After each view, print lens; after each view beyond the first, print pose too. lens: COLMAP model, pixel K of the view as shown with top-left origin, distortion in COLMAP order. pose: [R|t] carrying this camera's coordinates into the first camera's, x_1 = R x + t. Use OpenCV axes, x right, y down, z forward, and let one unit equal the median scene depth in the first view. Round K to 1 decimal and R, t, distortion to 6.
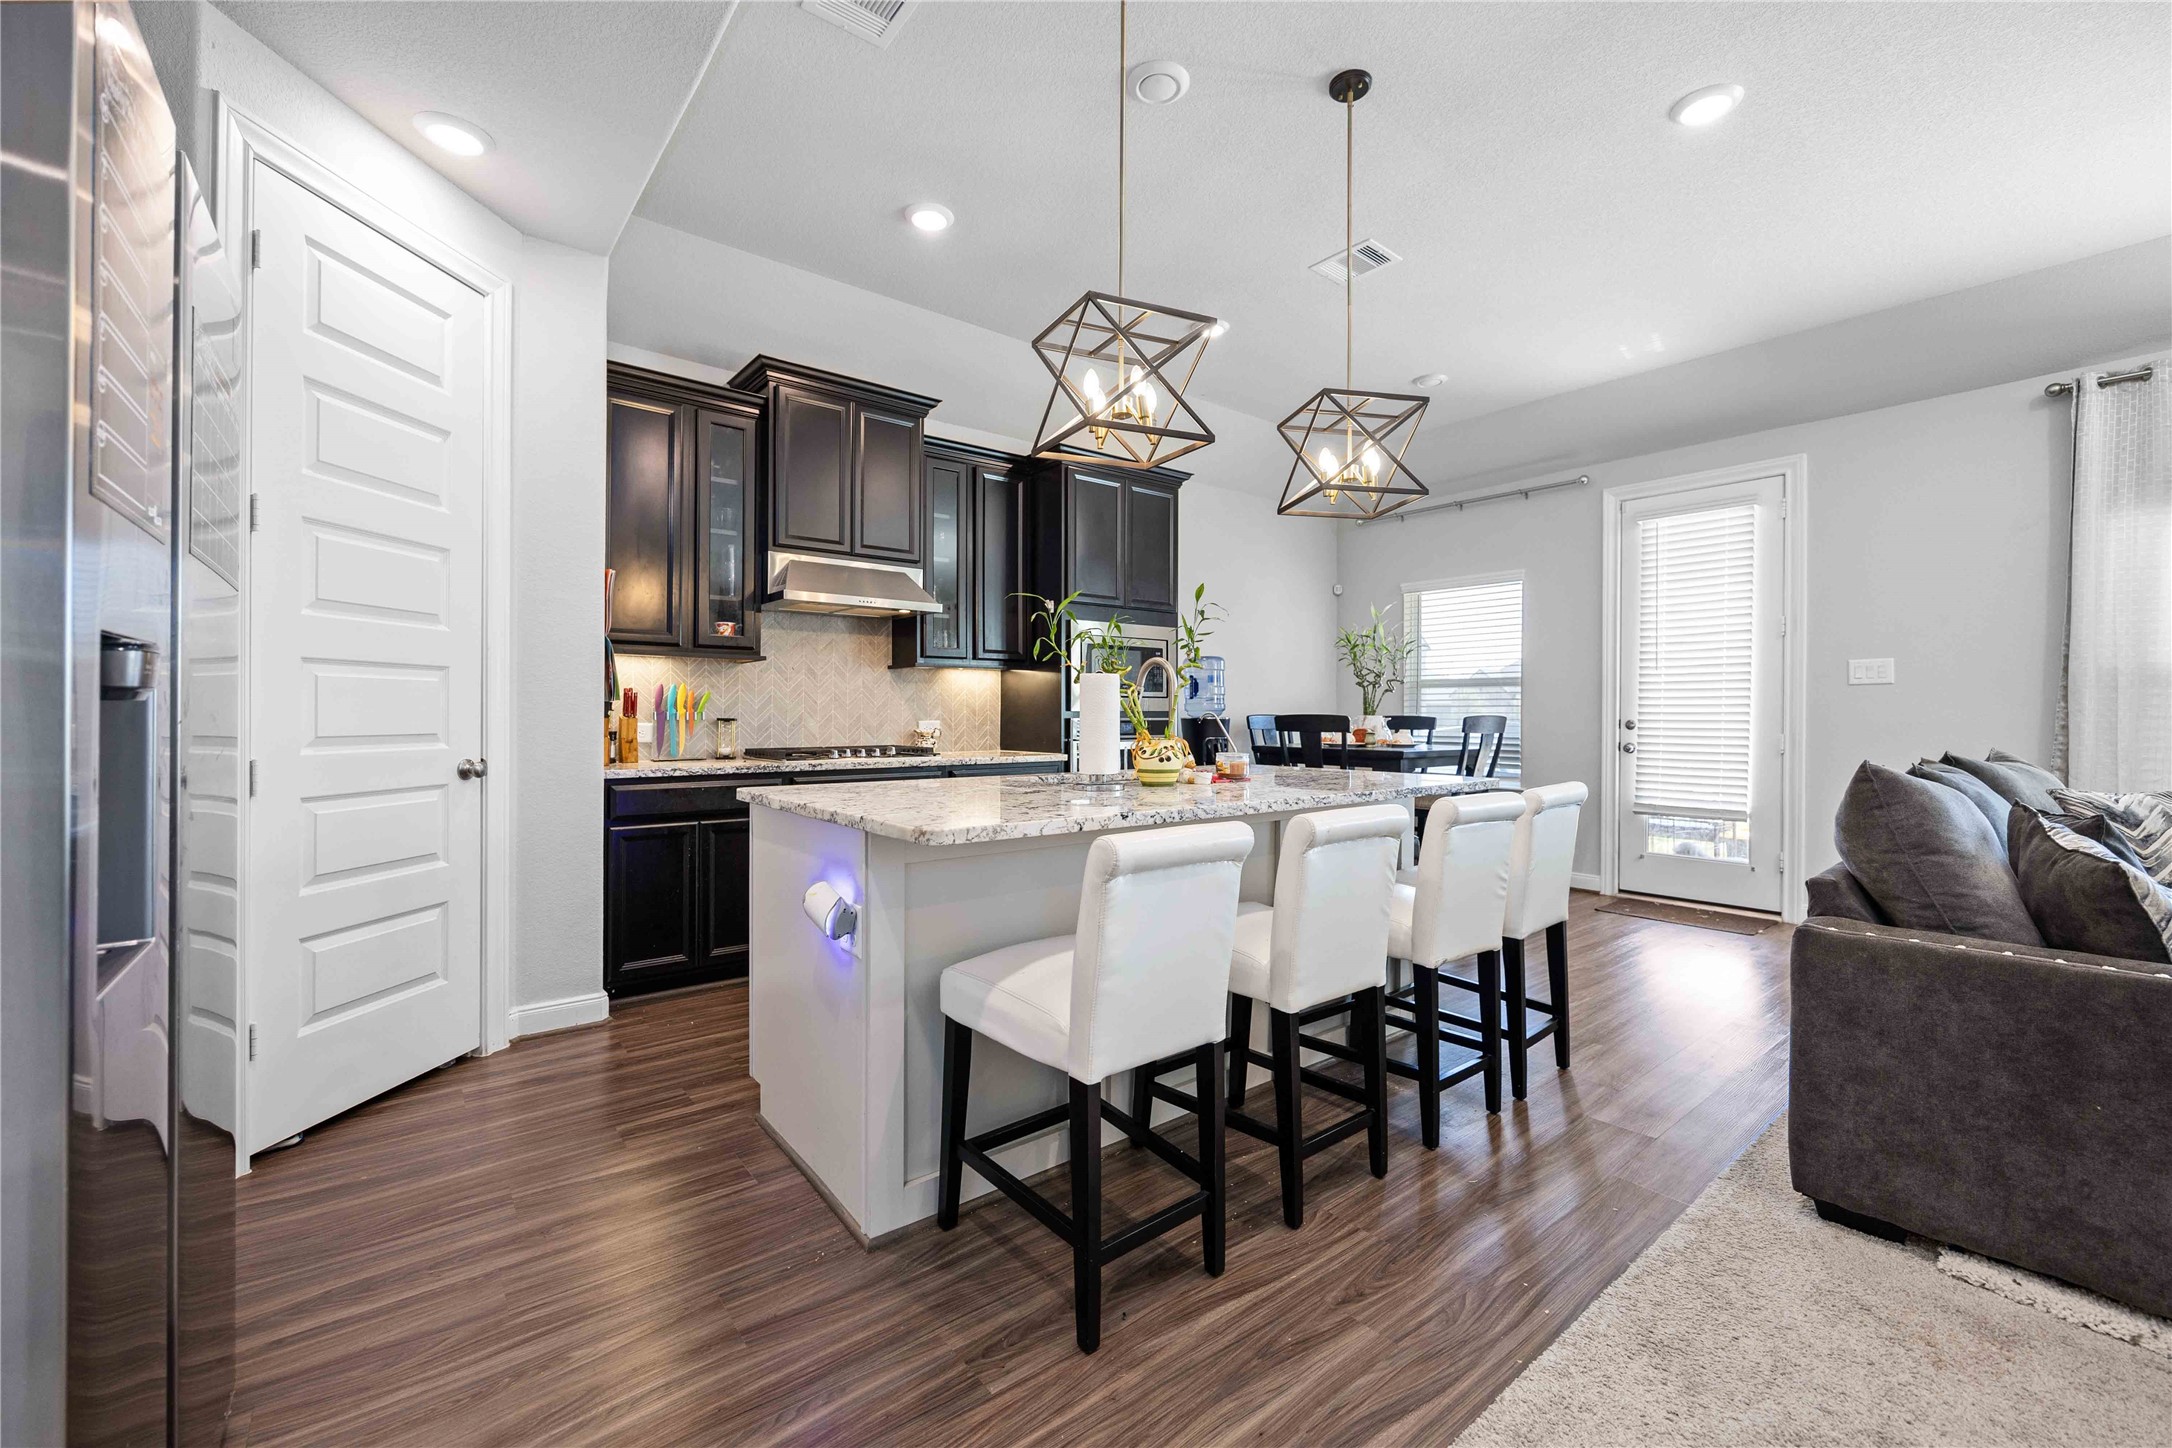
lens RADIAL K [[904.6, 0, 1093.0], [0, 904.6, 724.1], [0, 0, 1]] dist [-0.004906, -0.000169]
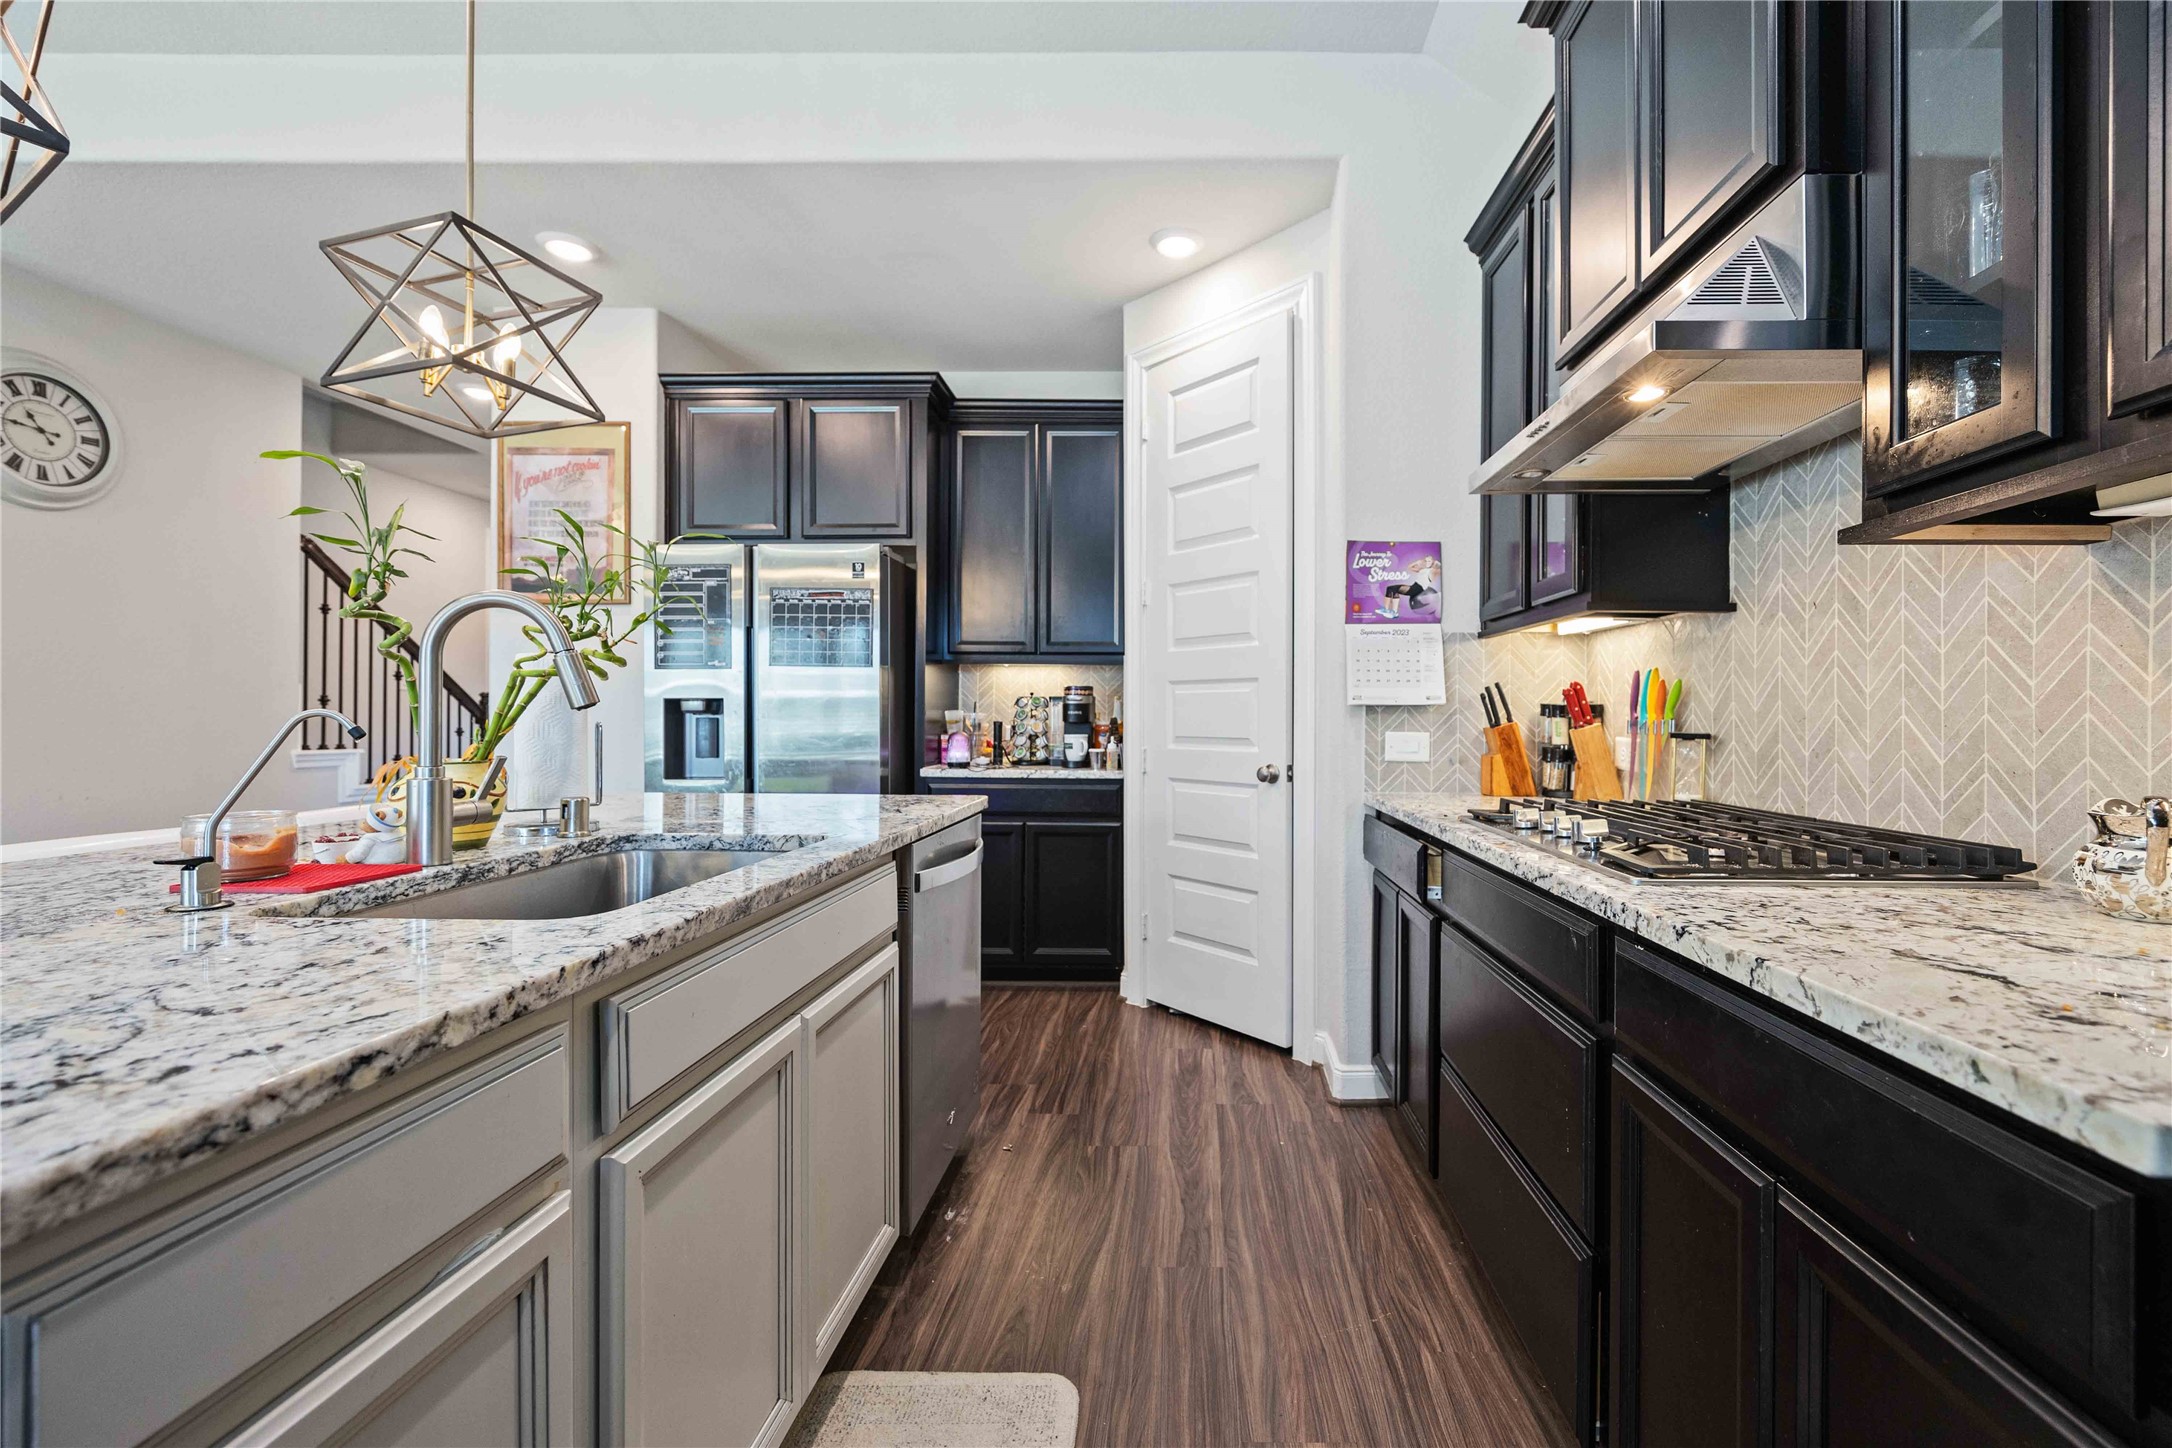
lens RADIAL K [[904.6, 0, 1153.5], [0, 904.6, 719.9], [0, 0, 1]] dist [-0.004906, -0.000169]
pose [[-0.654799, -0.001616, -0.755801, 0.199232], [-0.011481, 0.999904, 0.007808, -0.019565], [0.755715, 0.013790, -0.654755, 1.568475]]
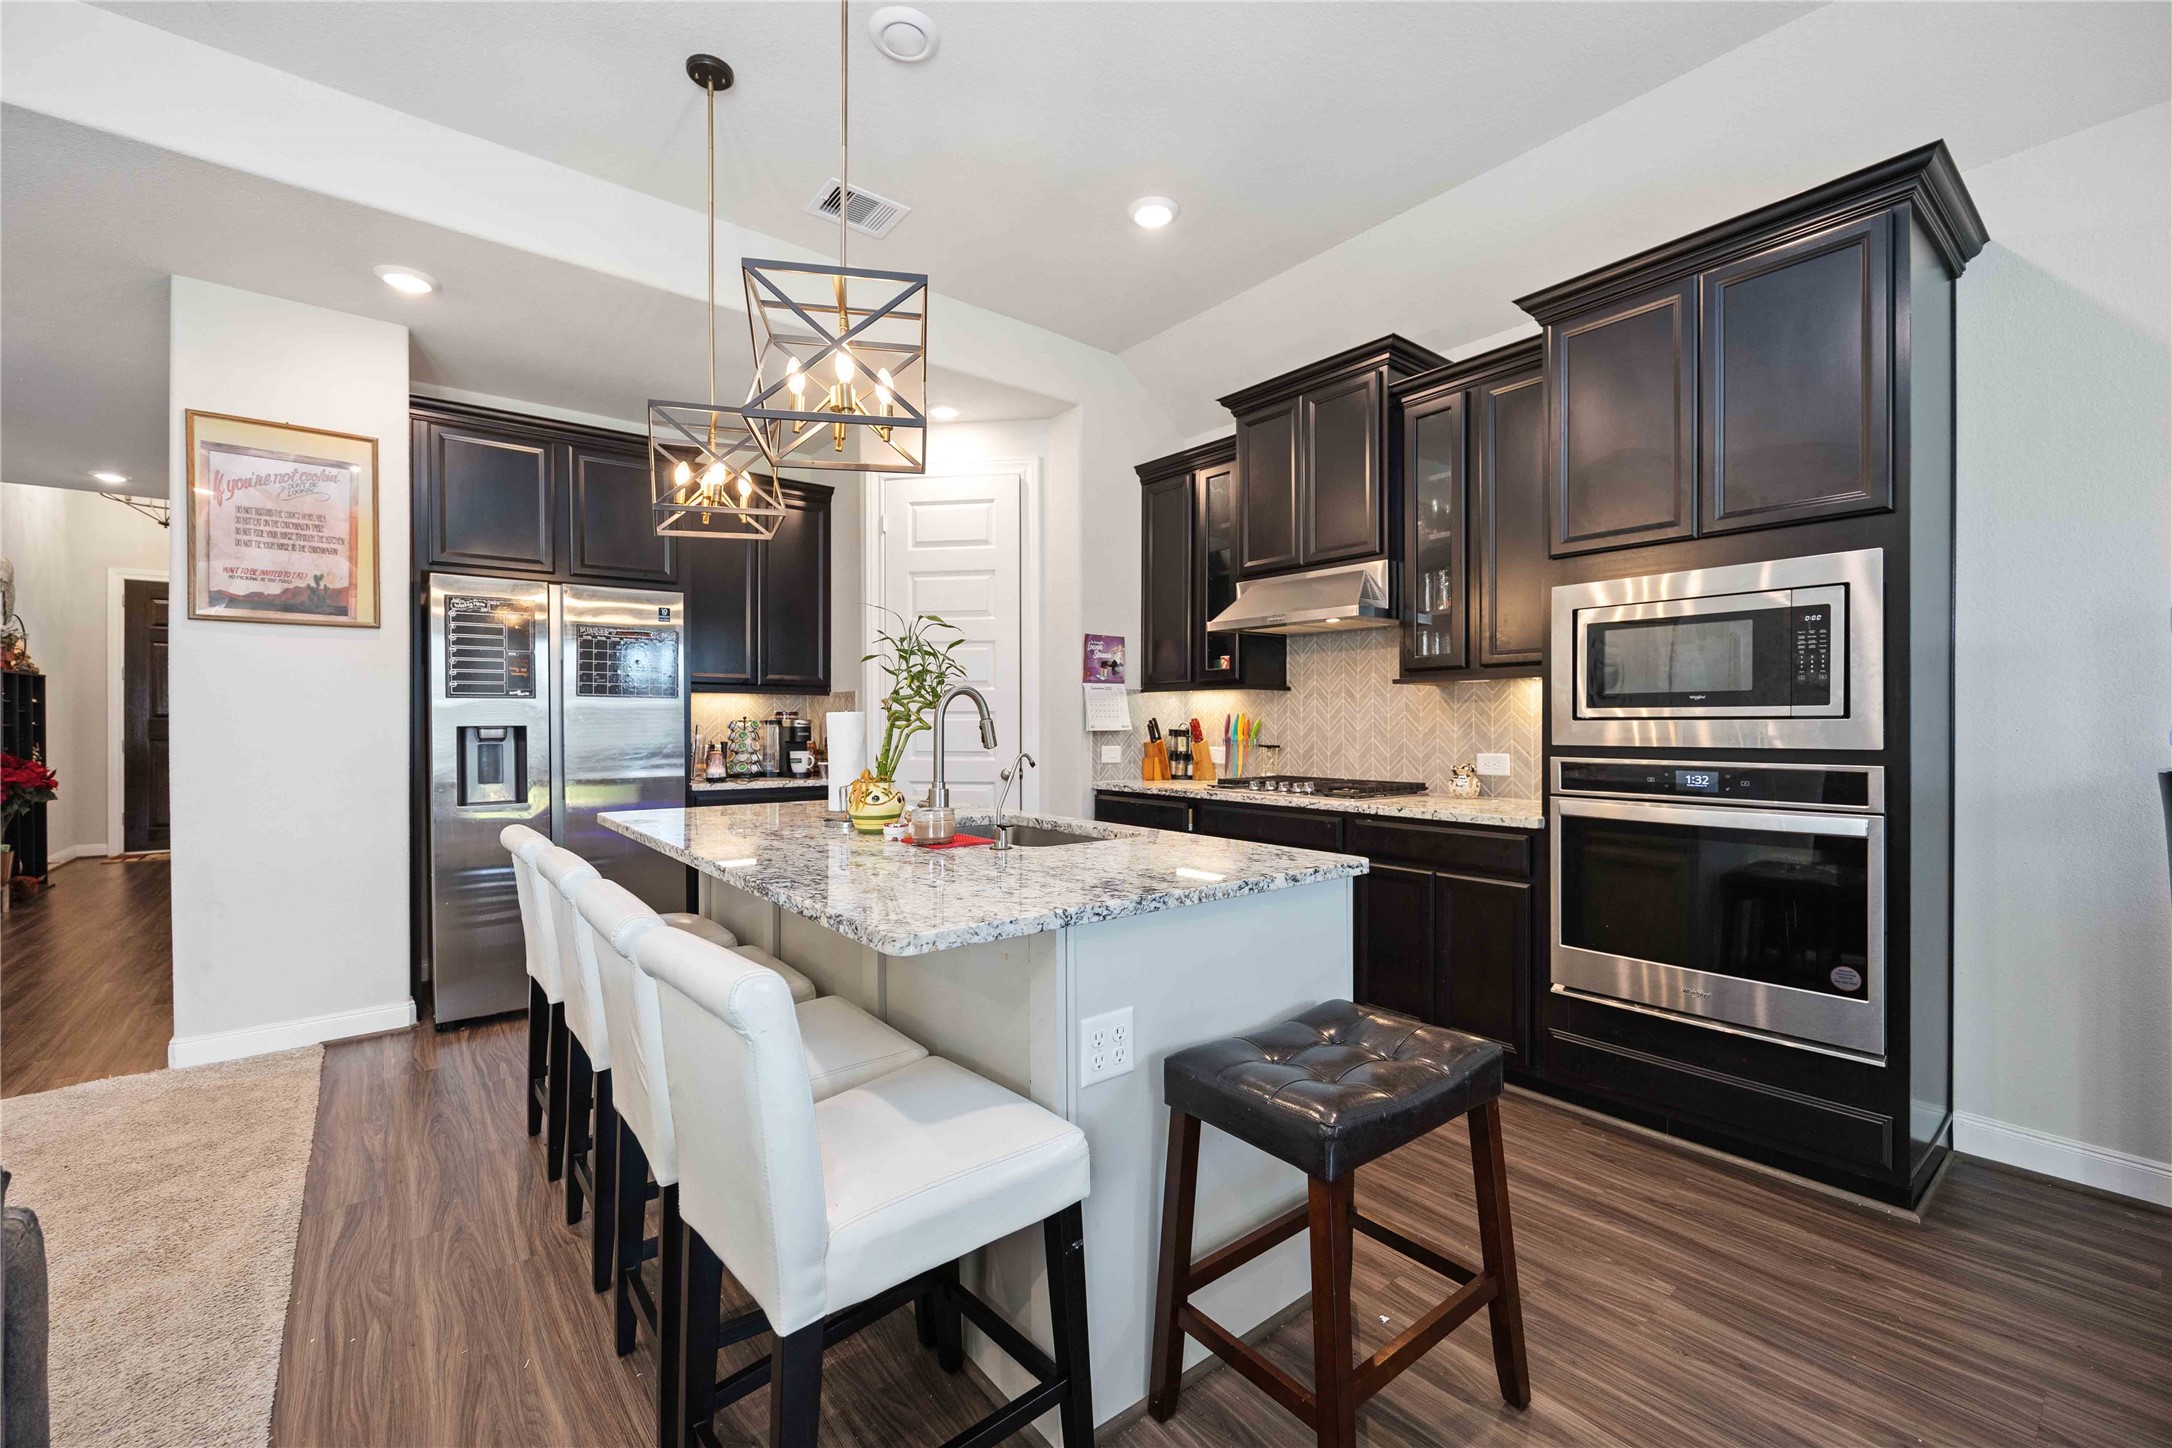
lens RADIAL K [[904.6, 0, 1056.1], [0, 904.6, 723.5], [0, 0, 1]] dist [-0.004906, -0.000169]
pose [[-0.043352, 0.001170, -0.999059, 0.909673], [-0.007529, 0.999971, 0.001498, -0.043749], [0.999031, 0.007587, -0.043342, 1.145050]]
